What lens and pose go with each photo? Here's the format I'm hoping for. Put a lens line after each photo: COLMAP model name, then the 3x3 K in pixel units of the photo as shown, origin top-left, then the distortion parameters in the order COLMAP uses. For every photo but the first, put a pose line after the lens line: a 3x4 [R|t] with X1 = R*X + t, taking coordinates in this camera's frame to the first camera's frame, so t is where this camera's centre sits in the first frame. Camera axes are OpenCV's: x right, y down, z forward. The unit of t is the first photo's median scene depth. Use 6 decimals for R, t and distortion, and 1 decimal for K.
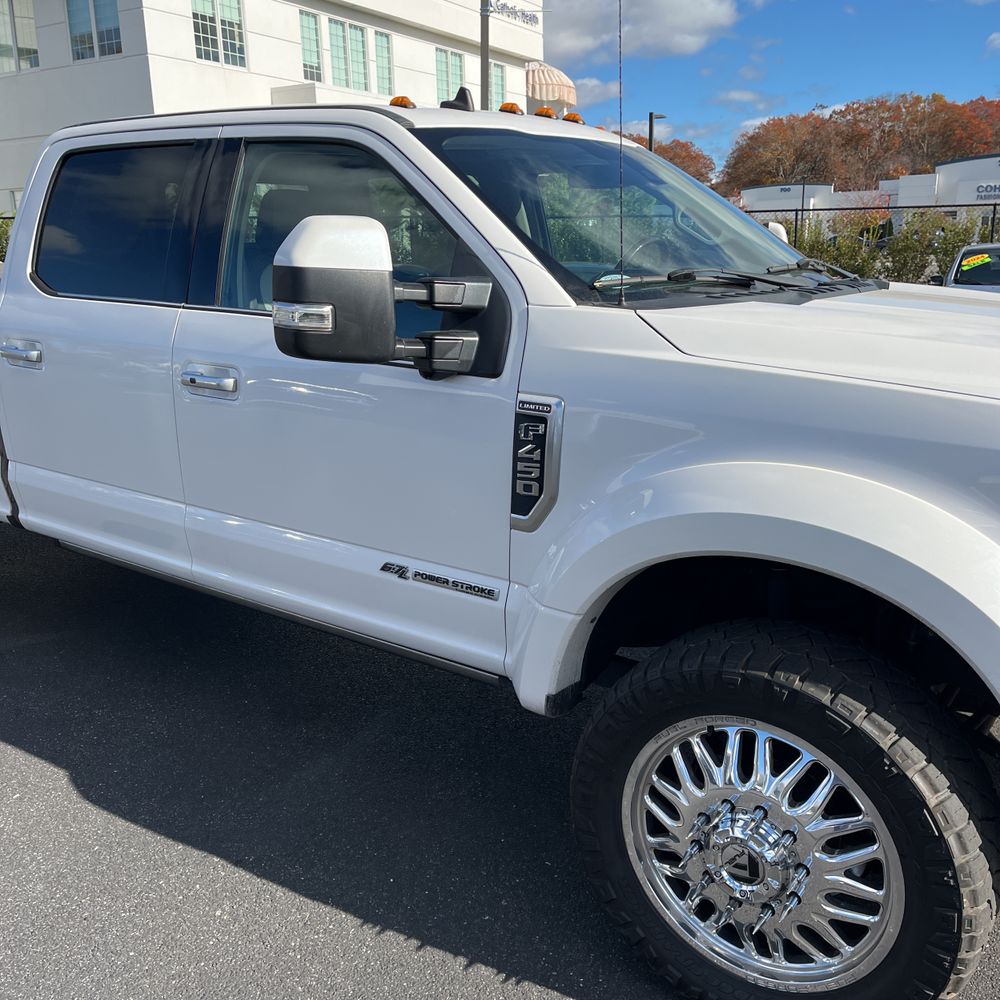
lens RADIAL K [[1010.5, 0, 501.3], [0, 1010.5, 495.8], [0, 0, 1]] dist [0.030320, 0.000000]
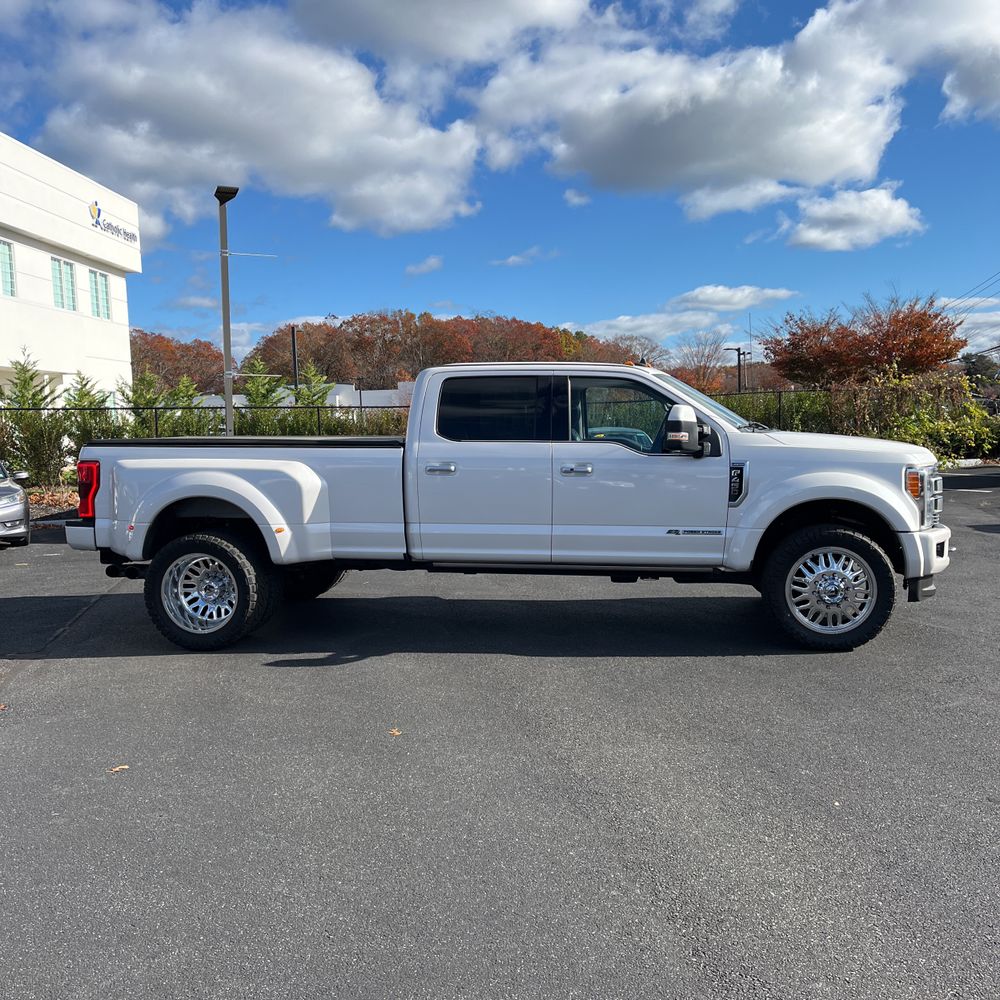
lens RADIAL K [[1010.5, 0, 499.5], [0, 1010.5, 490.1], [0, 0, 1]] dist [0.030320, 0.000000]
pose [[0.891003, -0.036540, 0.452524, -1.731172], [0.121722, 0.979489, -0.160575, 0.339348], [-0.437375, 0.198155, 0.877176, -1.173334]]
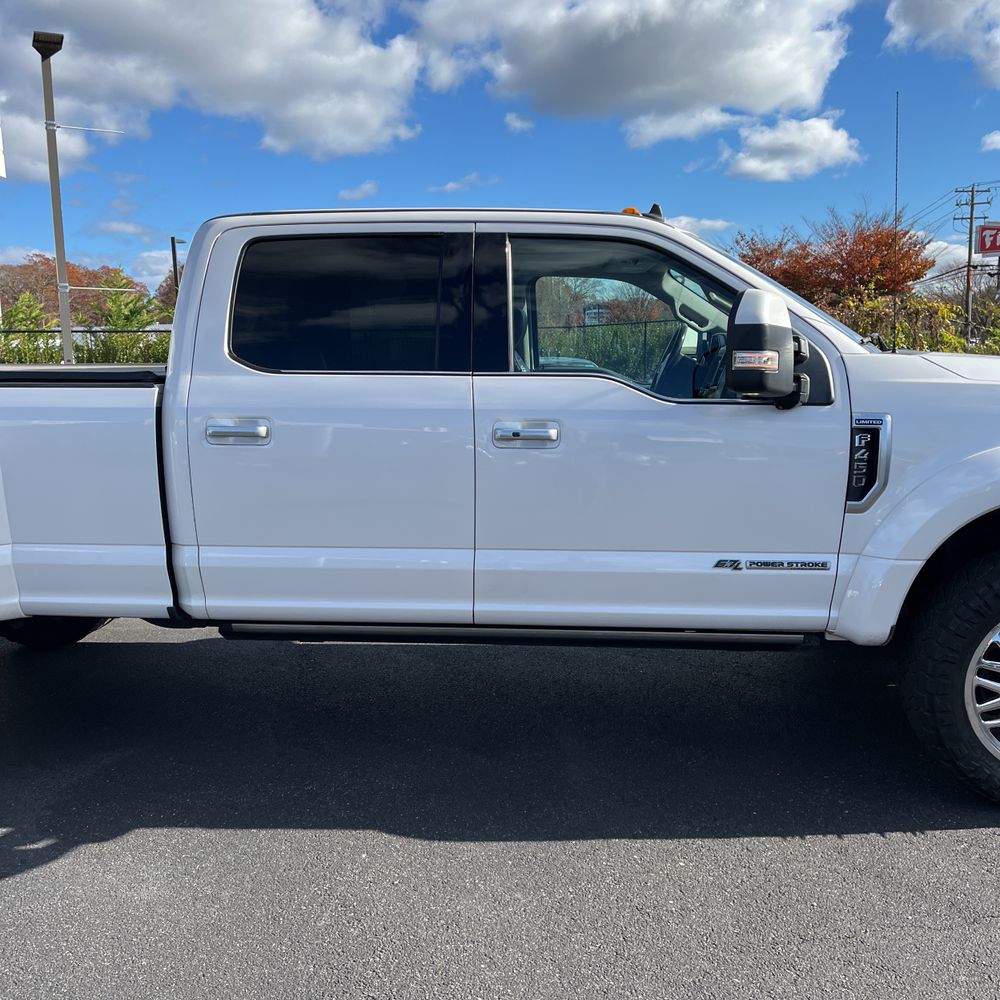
lens RADIAL K [[1010.5, 0, 507.3], [0, 1010.5, 494.2], [0, 0, 1]] dist [0.030320, 0.000000]
pose [[0.860648, -0.076275, 0.503456, -0.985885], [0.136206, 0.987174, -0.083281, 0.054439], [-0.490646, 0.140249, 0.859998, 0.026765]]
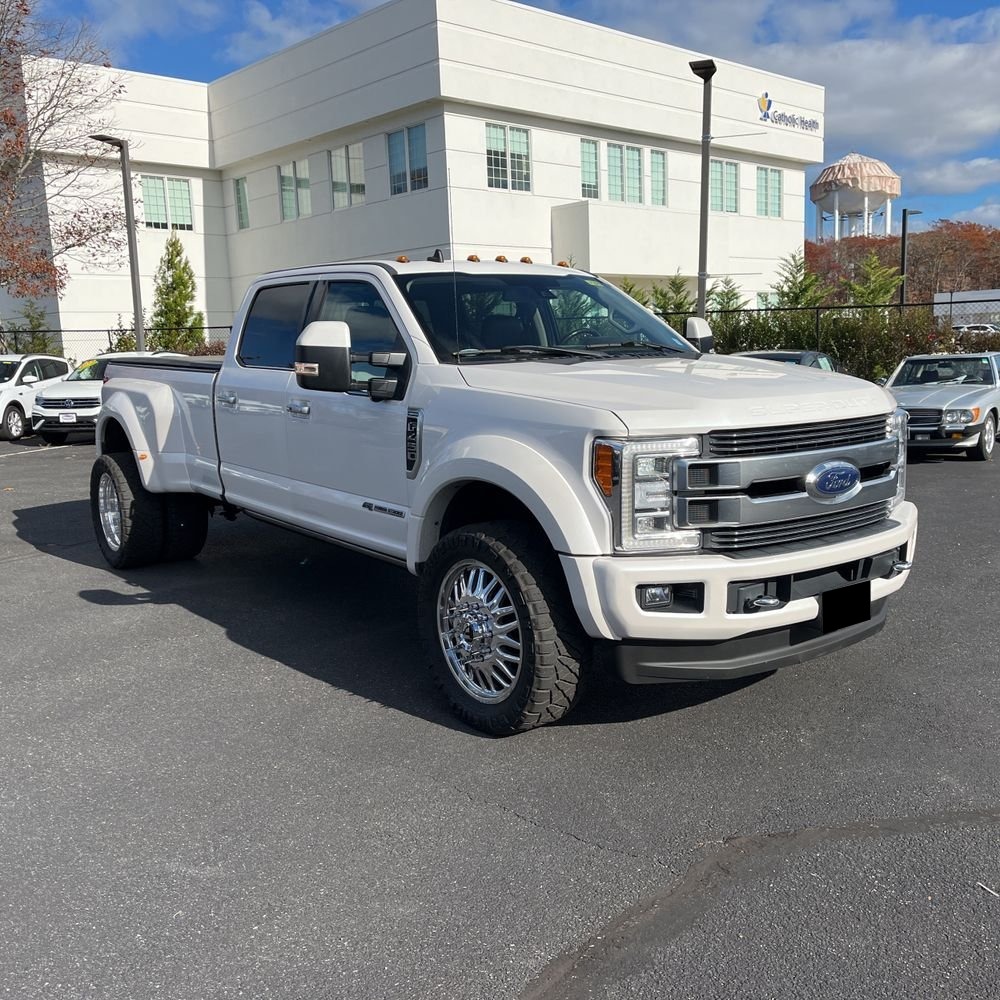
lens RADIAL K [[1013.9, 0, 502.6], [0, 1013.9, 492.9], [0, 0, 1]] dist [0.054135, 0.000000]
pose [[0.955146, 0.030904, -0.294518, 0.687016], [-0.058766, 0.994541, -0.086225, 0.197394], [0.290245, 0.099665, 0.951748, -0.718691]]
